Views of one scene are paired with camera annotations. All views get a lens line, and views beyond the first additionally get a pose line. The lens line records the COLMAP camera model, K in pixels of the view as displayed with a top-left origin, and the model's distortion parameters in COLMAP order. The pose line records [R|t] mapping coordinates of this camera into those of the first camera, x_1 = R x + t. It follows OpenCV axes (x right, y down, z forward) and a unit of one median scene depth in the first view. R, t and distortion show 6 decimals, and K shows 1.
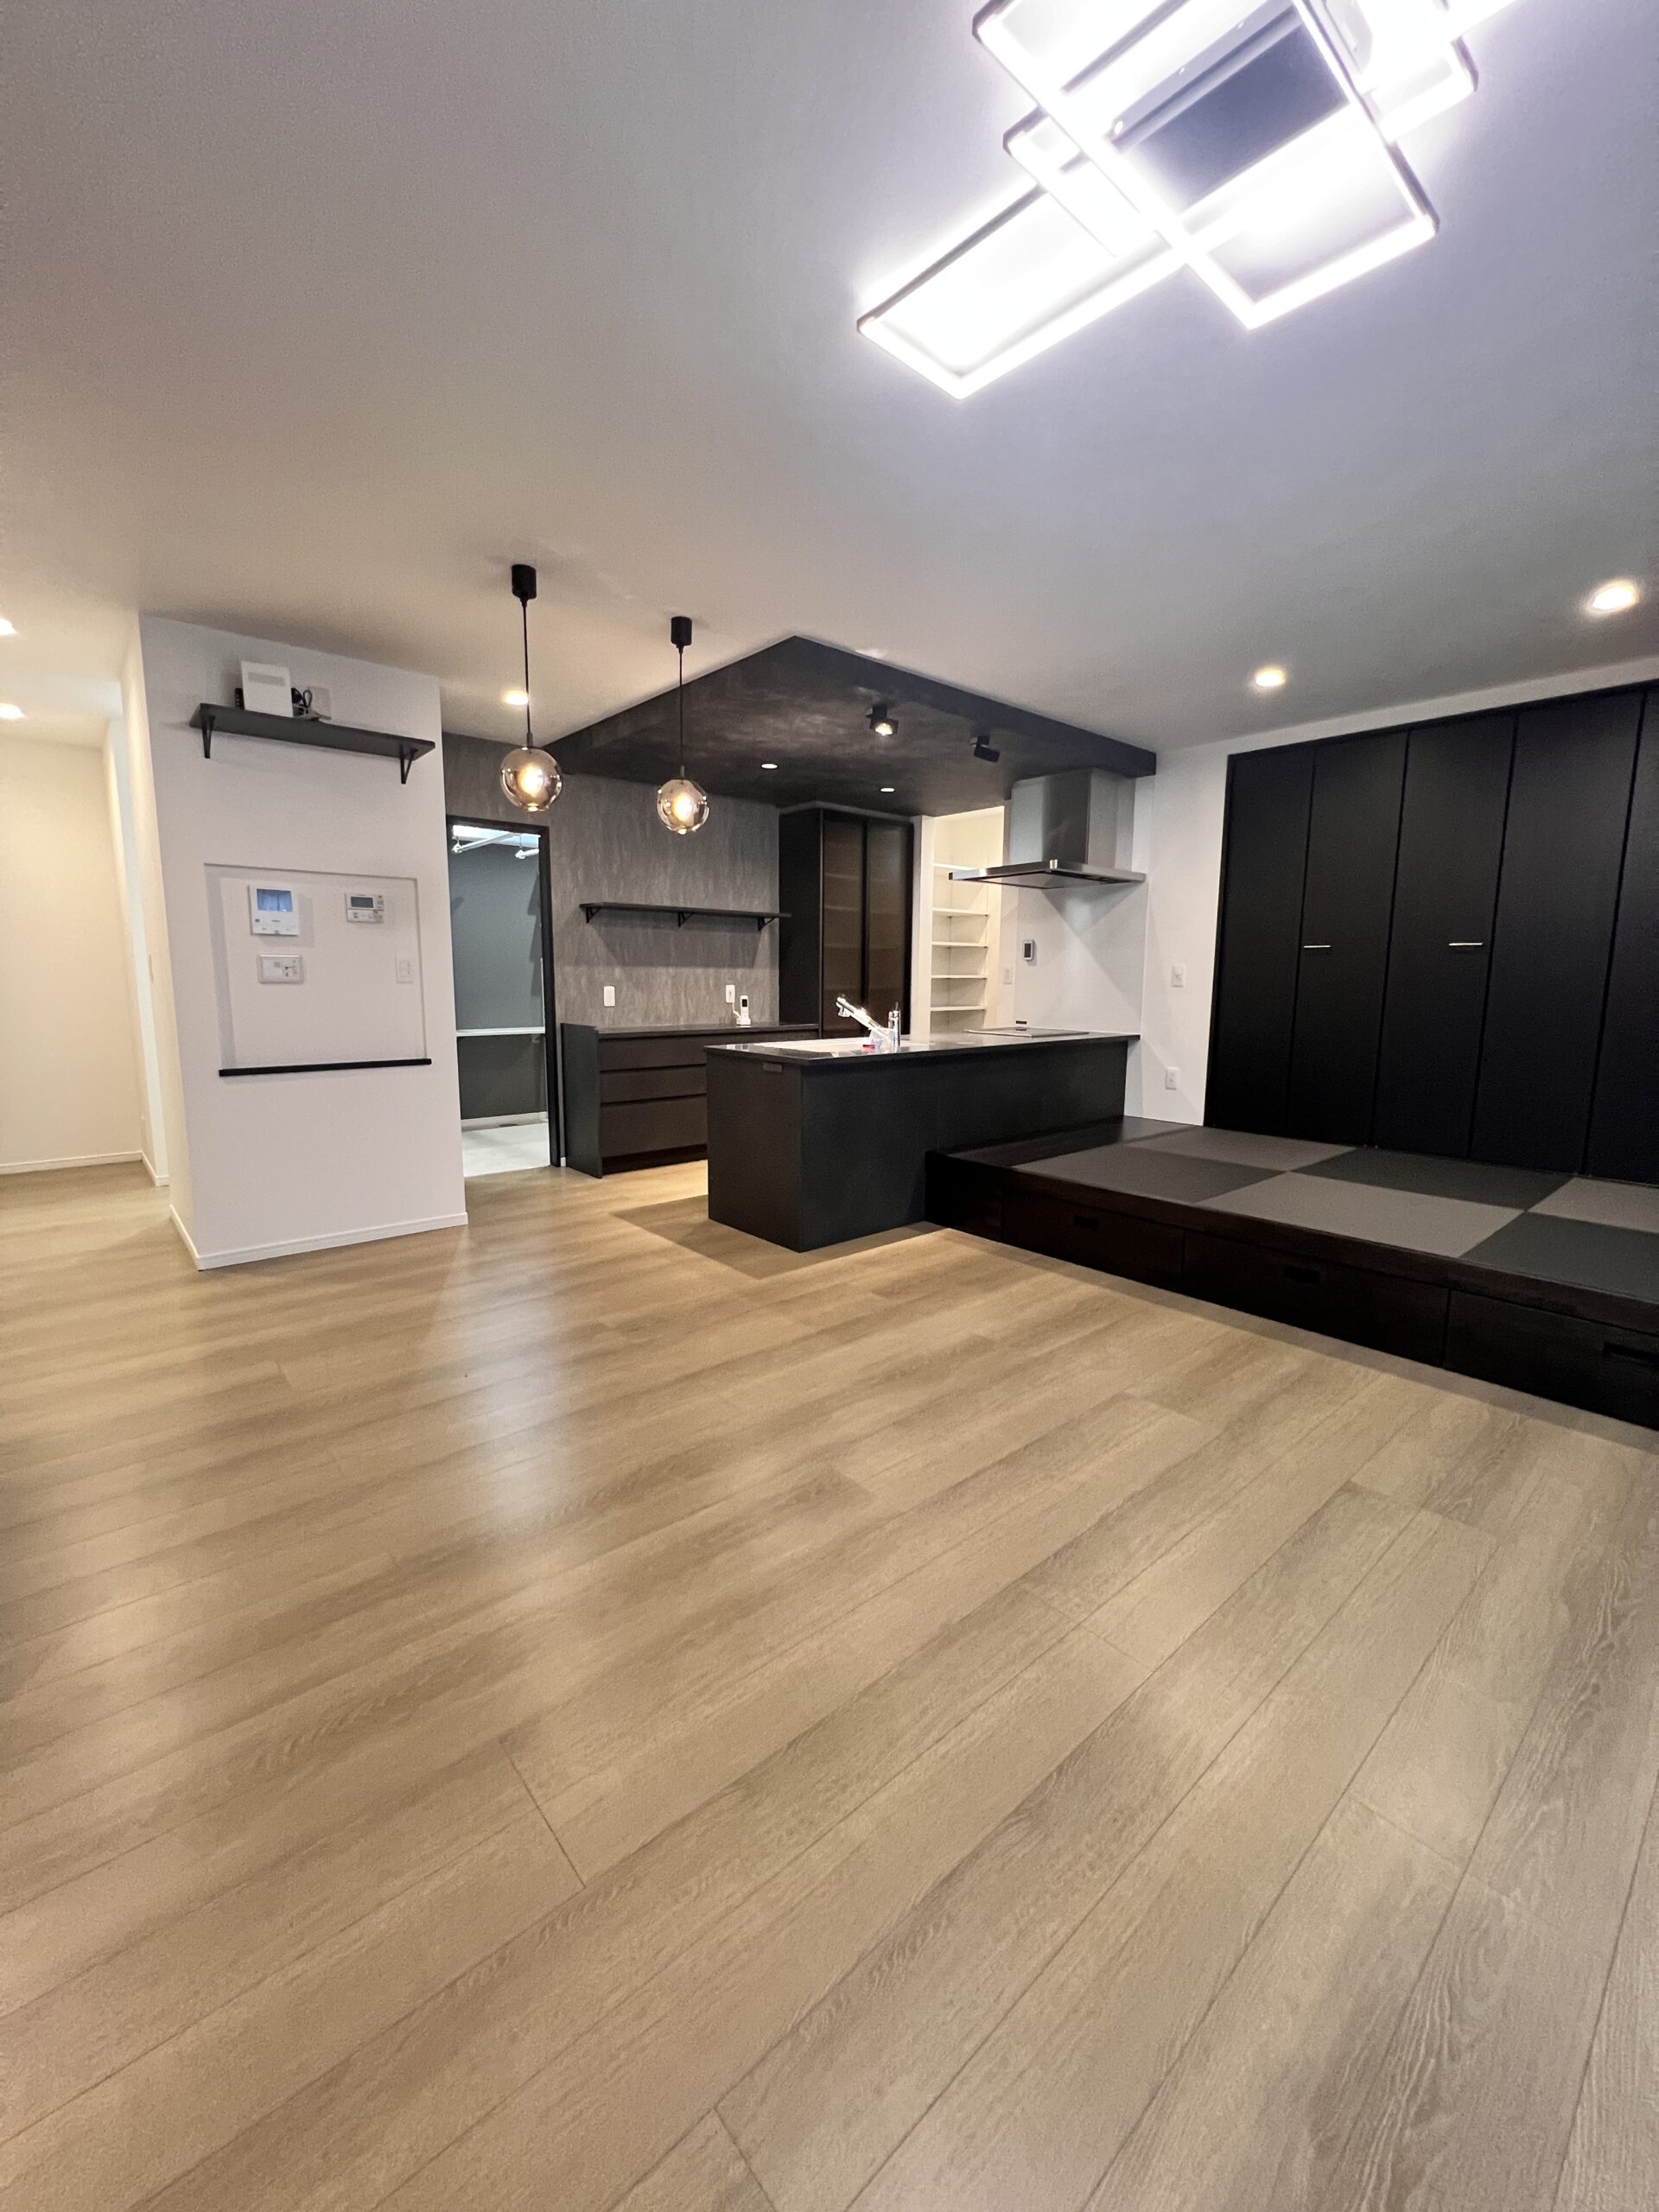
lens RADIAL K [[892.2, 0, 831.9], [0, 892.2, 1099.4], [0, 0, 1]] dist [-0.000572, 0.000211]
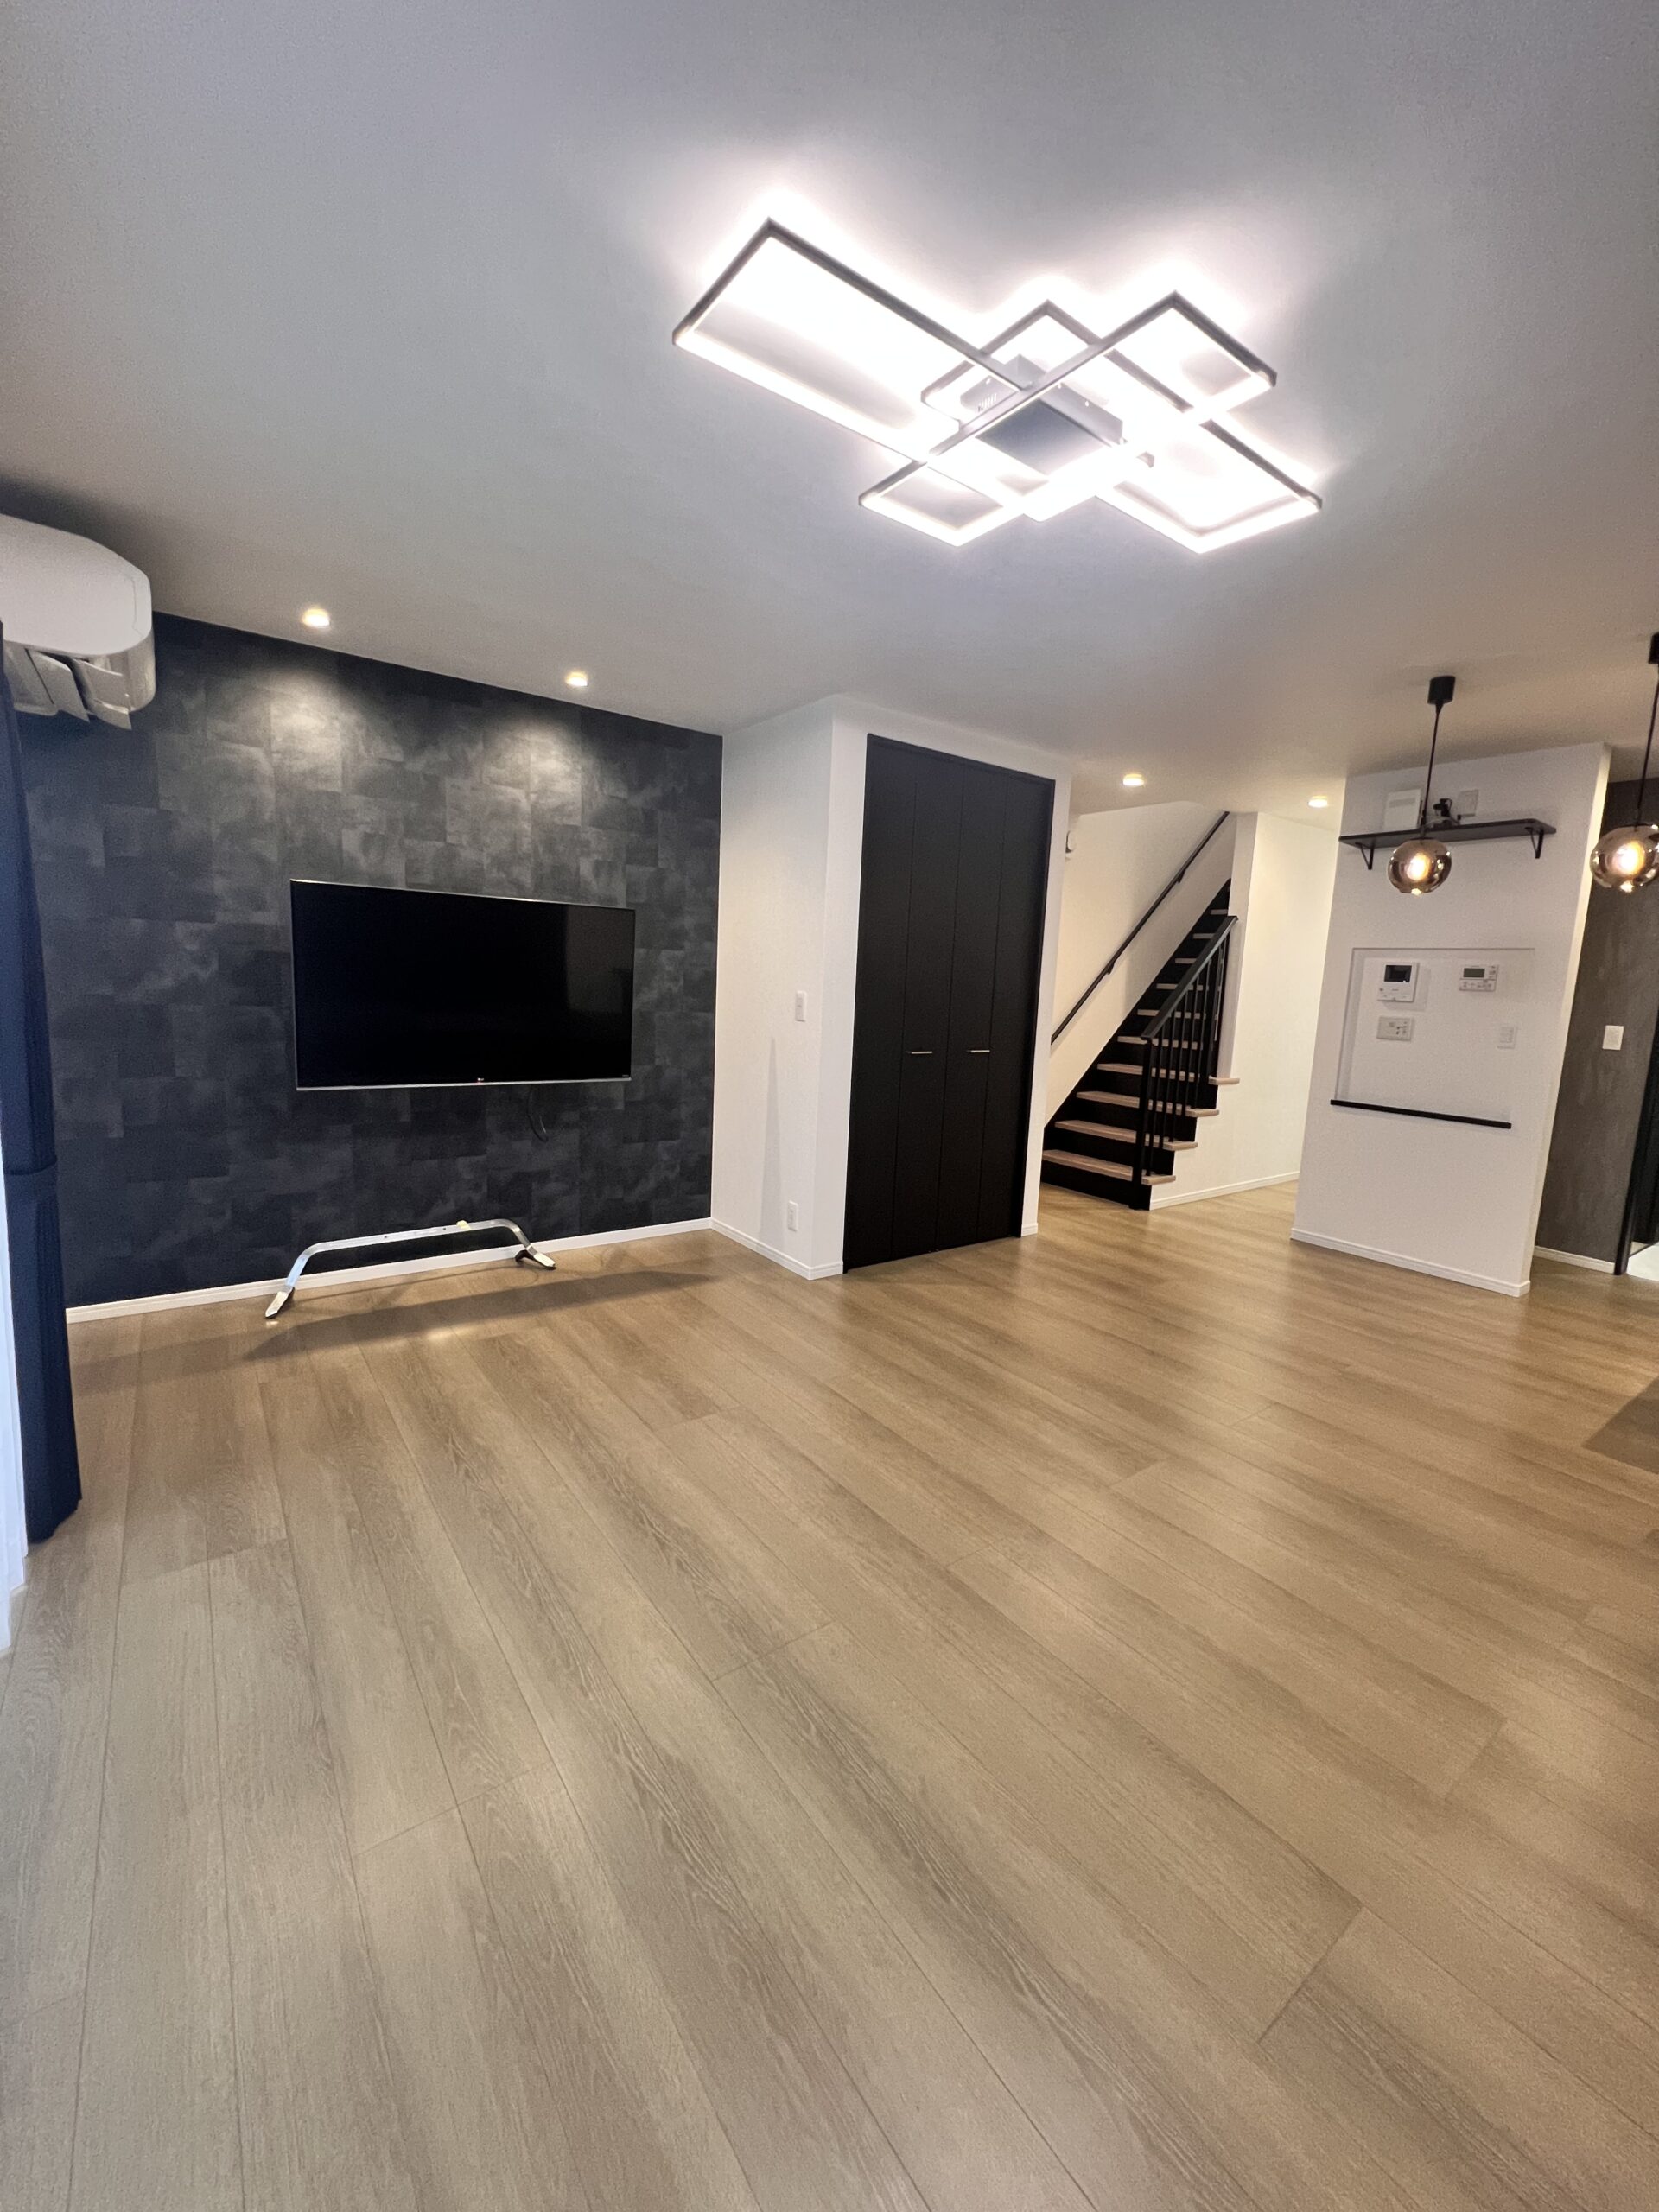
lens RADIAL K [[891.3, 0, 835.4], [0, 891.3, 1100.5], [0, 0, 1]] dist [-0.001713, 0.000406]
pose [[-0.088947, 0.125949, -0.988041, 0.451205], [-0.180900, 0.973432, 0.140372, -0.054251], [0.979471, 0.191223, -0.063800, 0.223722]]
